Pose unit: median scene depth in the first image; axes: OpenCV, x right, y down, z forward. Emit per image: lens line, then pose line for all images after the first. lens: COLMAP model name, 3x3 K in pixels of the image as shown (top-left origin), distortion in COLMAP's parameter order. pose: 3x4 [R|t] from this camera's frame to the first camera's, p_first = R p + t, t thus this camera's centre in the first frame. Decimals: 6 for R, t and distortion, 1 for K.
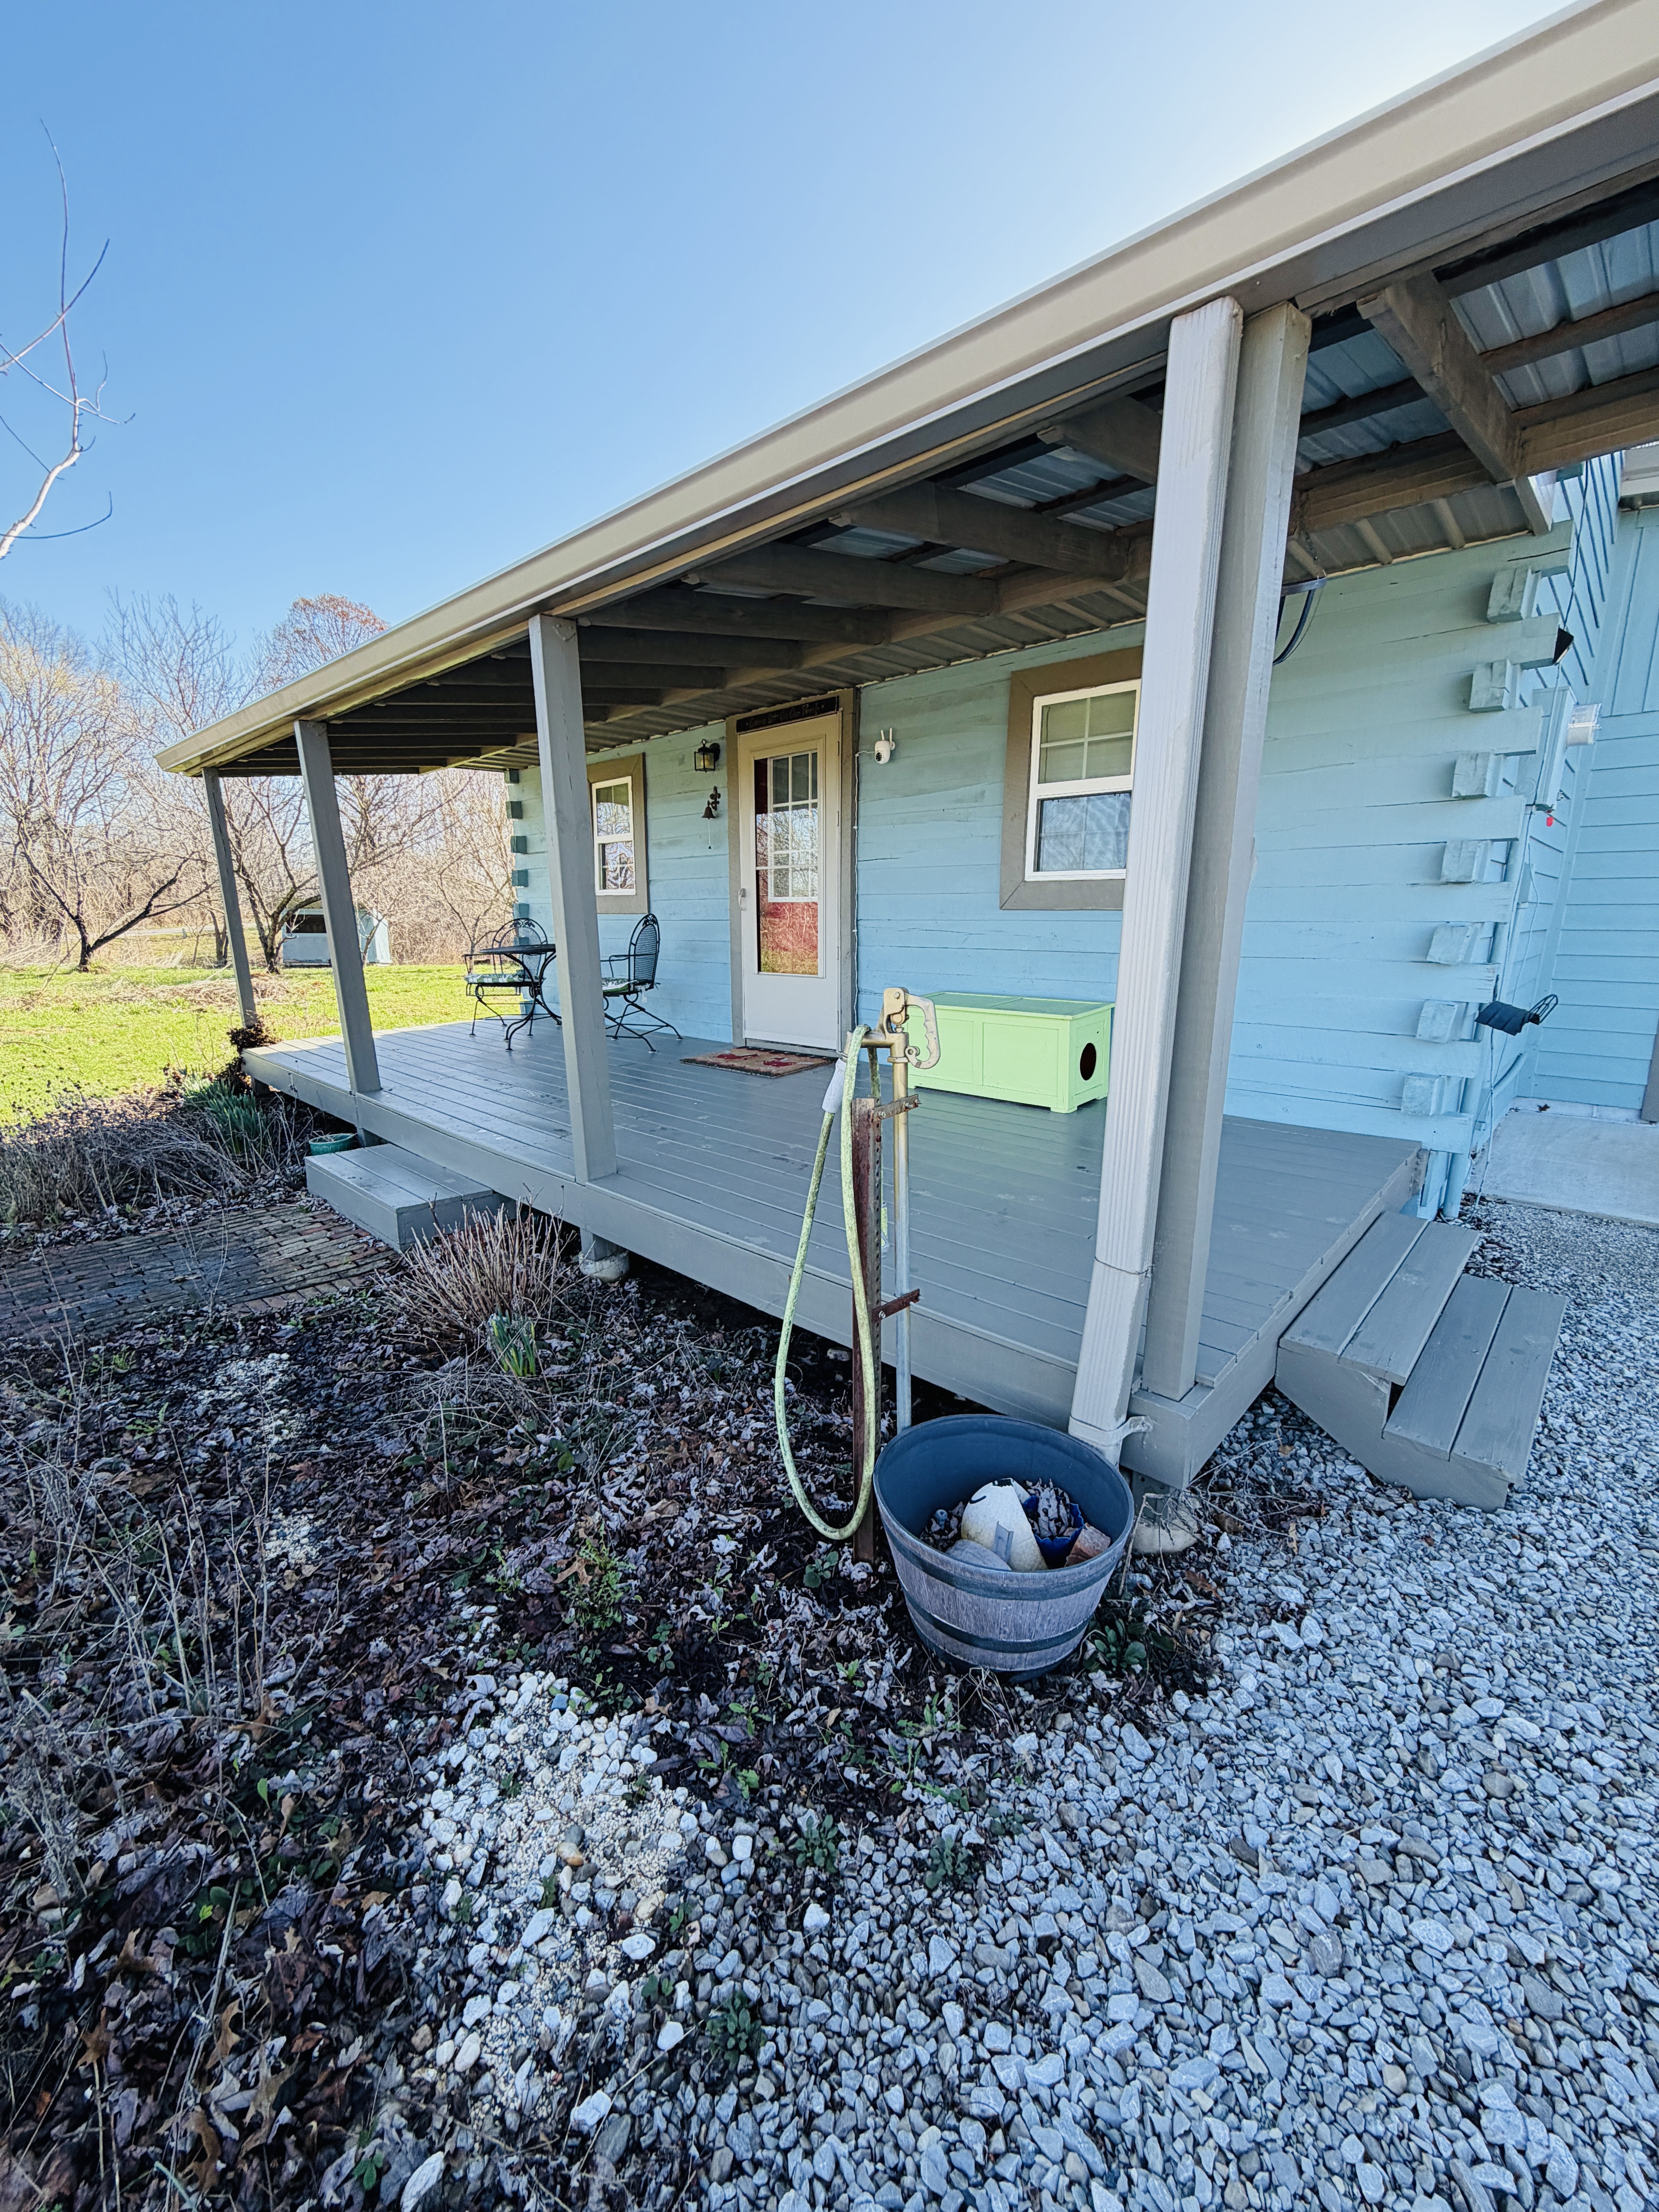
lens RADIAL K [[881.8, 0, 840.5], [0, 881.8, 1123.3], [0, 0, 1]] dist [0.000683, -0.000204]
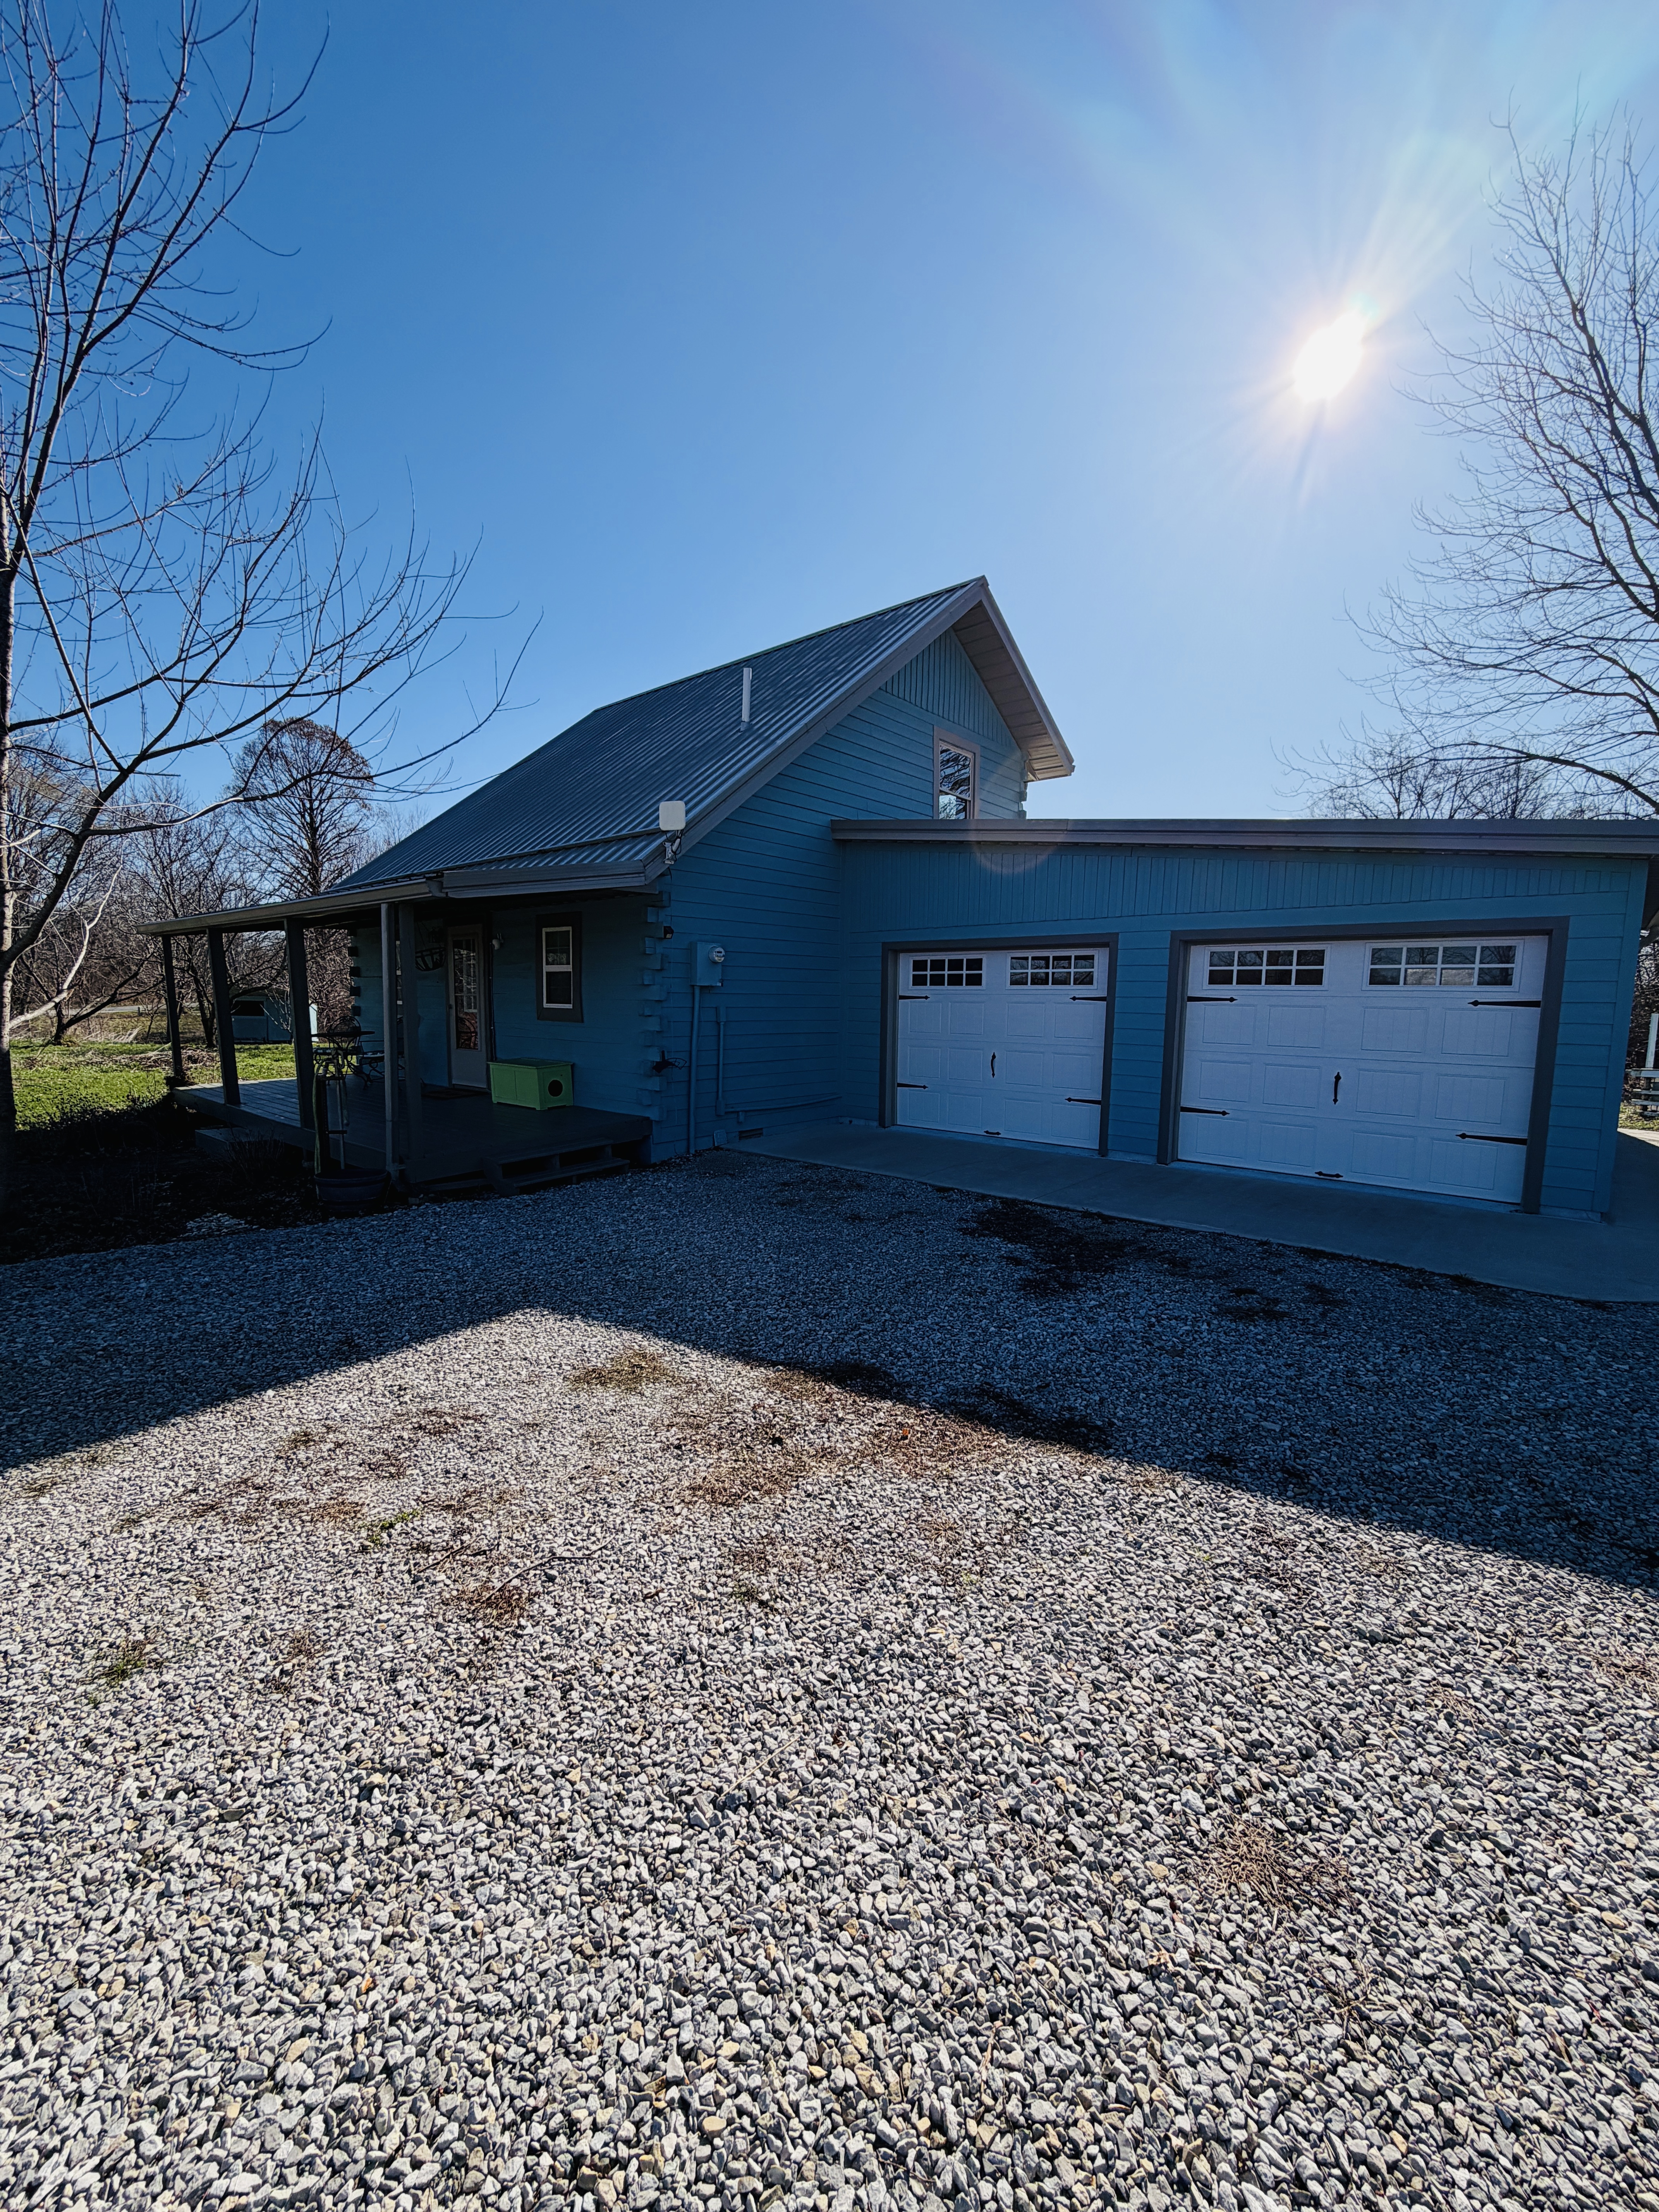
lens RADIAL K [[881.8, 0, 831.4], [0, 881.8, 1093.2], [0, 0, 1]] dist [0.000683, -0.000204]
pose [[0.999393, 0.008957, 0.033654, 0.652792], [-0.004728, 0.992310, -0.123685, 0.153304], [-0.034503, 0.123451, 0.991751, -0.884936]]
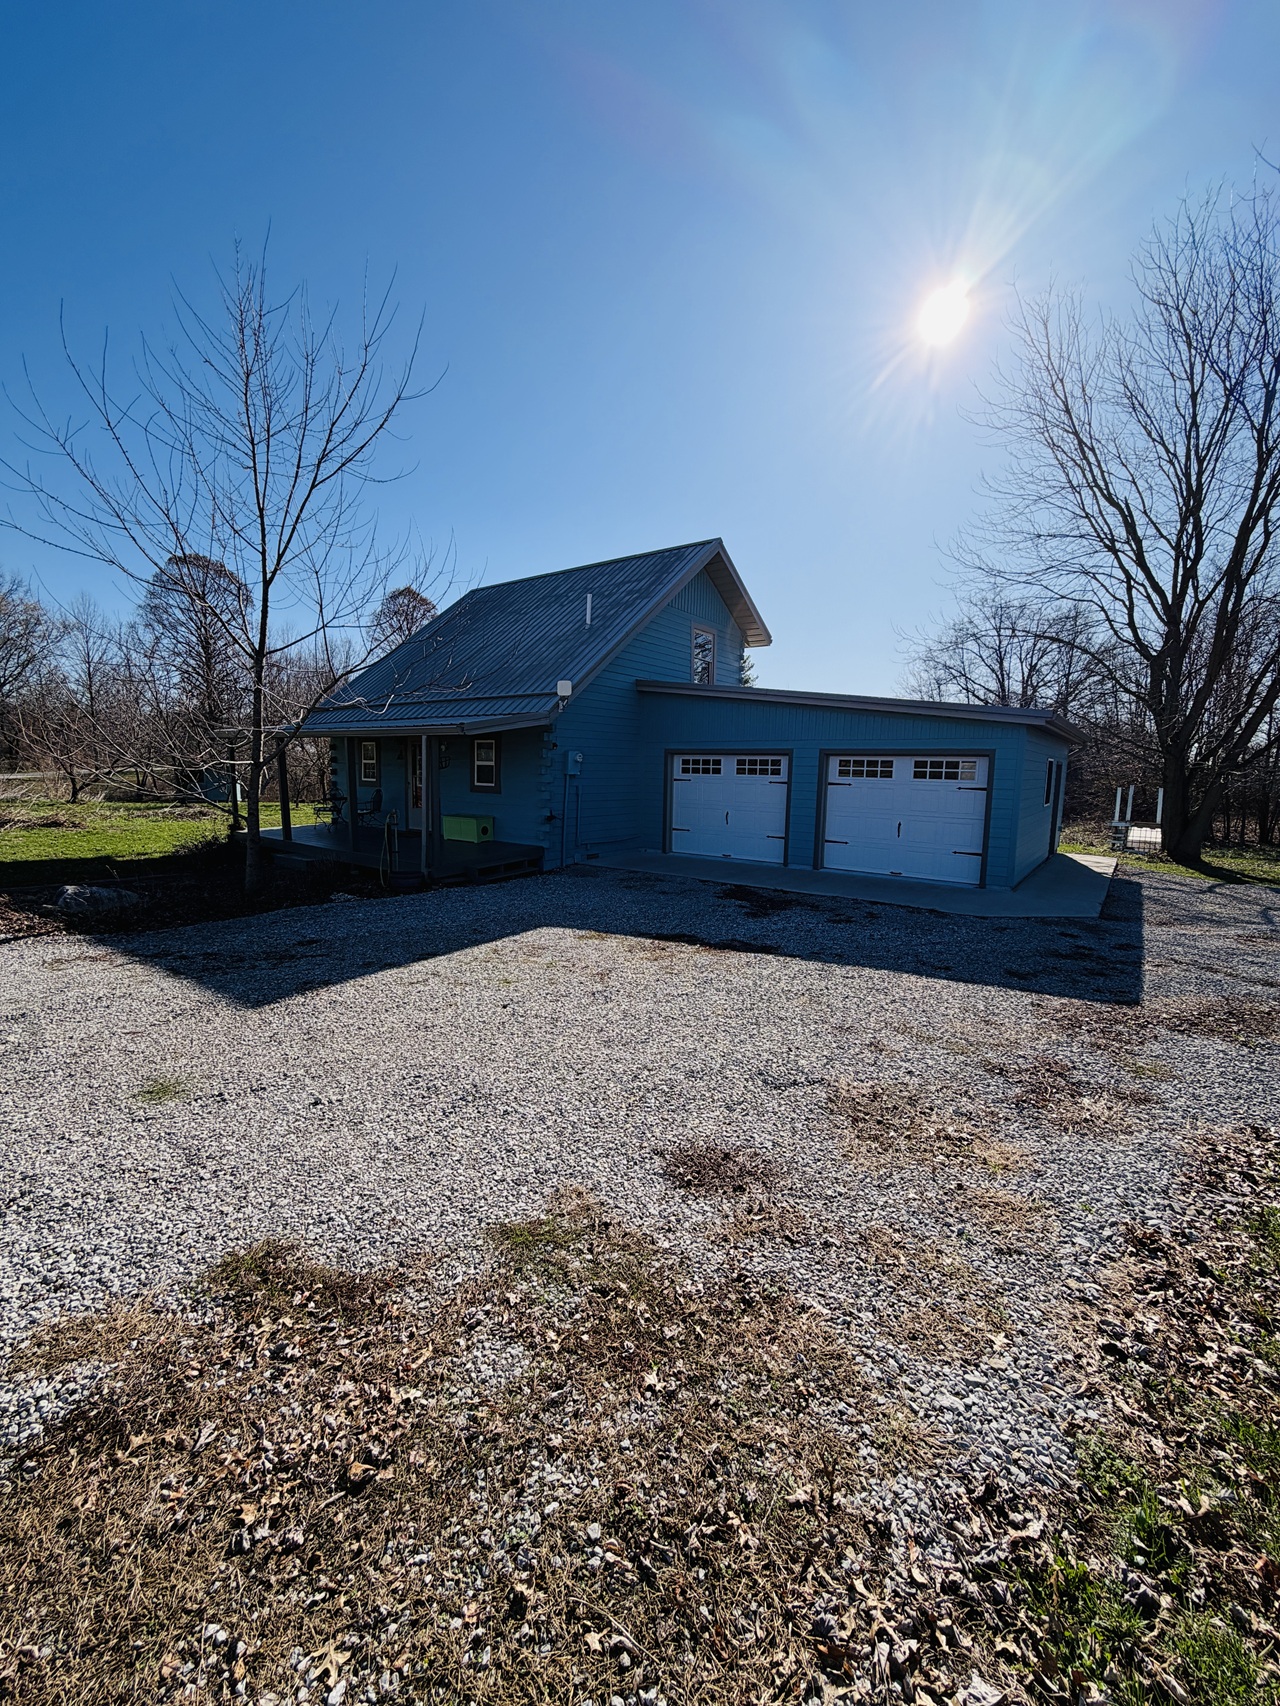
lens RADIAL K [[680.1, 0, 637.1], [0, 680.1, 847.0], [0, 0, 1]] dist [0.000683, -0.000204]
pose [[0.994825, 0.007064, 0.101356, 0.473237], [0.004599, 0.993427, -0.114378, 0.255940], [-0.101498, 0.114252, 0.988253, -1.506687]]
